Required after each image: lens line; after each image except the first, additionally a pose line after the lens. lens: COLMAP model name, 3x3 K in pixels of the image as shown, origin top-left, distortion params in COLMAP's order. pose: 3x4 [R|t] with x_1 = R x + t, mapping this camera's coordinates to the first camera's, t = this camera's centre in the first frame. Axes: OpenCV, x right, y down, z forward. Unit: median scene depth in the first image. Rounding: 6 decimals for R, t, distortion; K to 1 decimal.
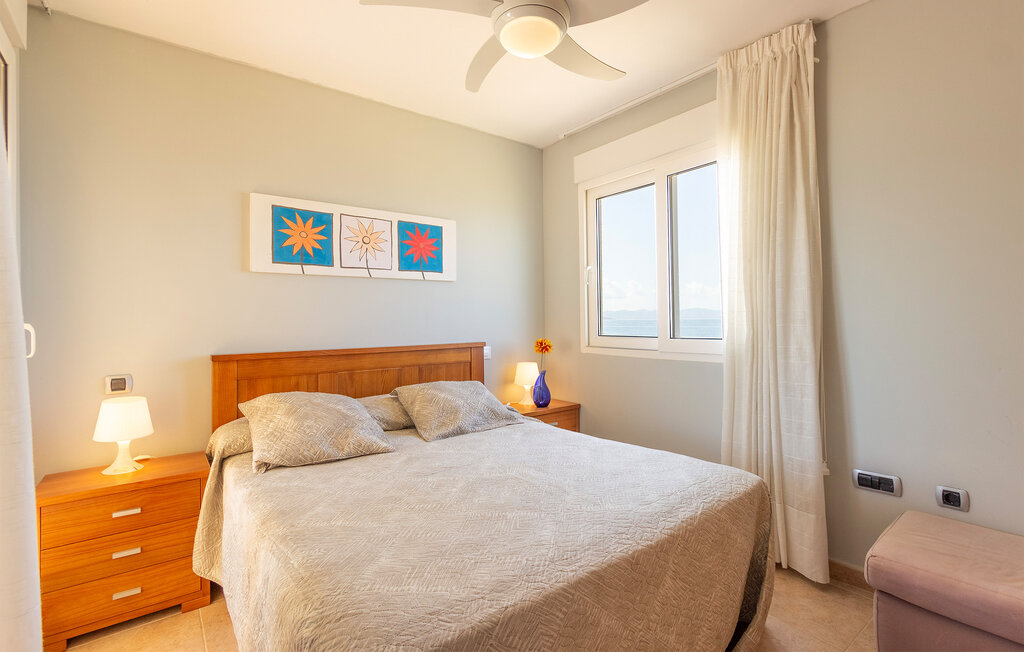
lens RADIAL K [[473.8, 0, 528.0], [0, 473.8, 317.0], [0, 0, 1]] dist [0.000238, -0.000141]
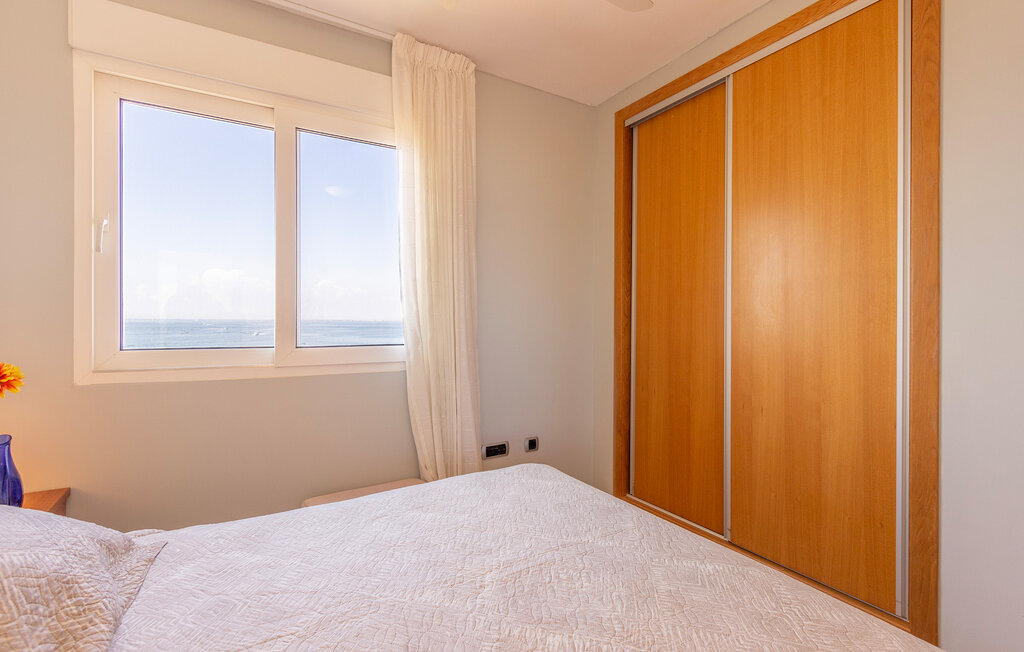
lens RADIAL K [[473.8, 0, 528.0], [0, 473.8, 317.0], [0, 0, 1]] dist [0.000238, -0.000141]
pose [[0.140796, 0.015405, 0.989919, -0.565574], [-0.006255, 0.999873, -0.014670, 0.008967], [-0.990019, -0.004127, 0.140874, 0.783556]]
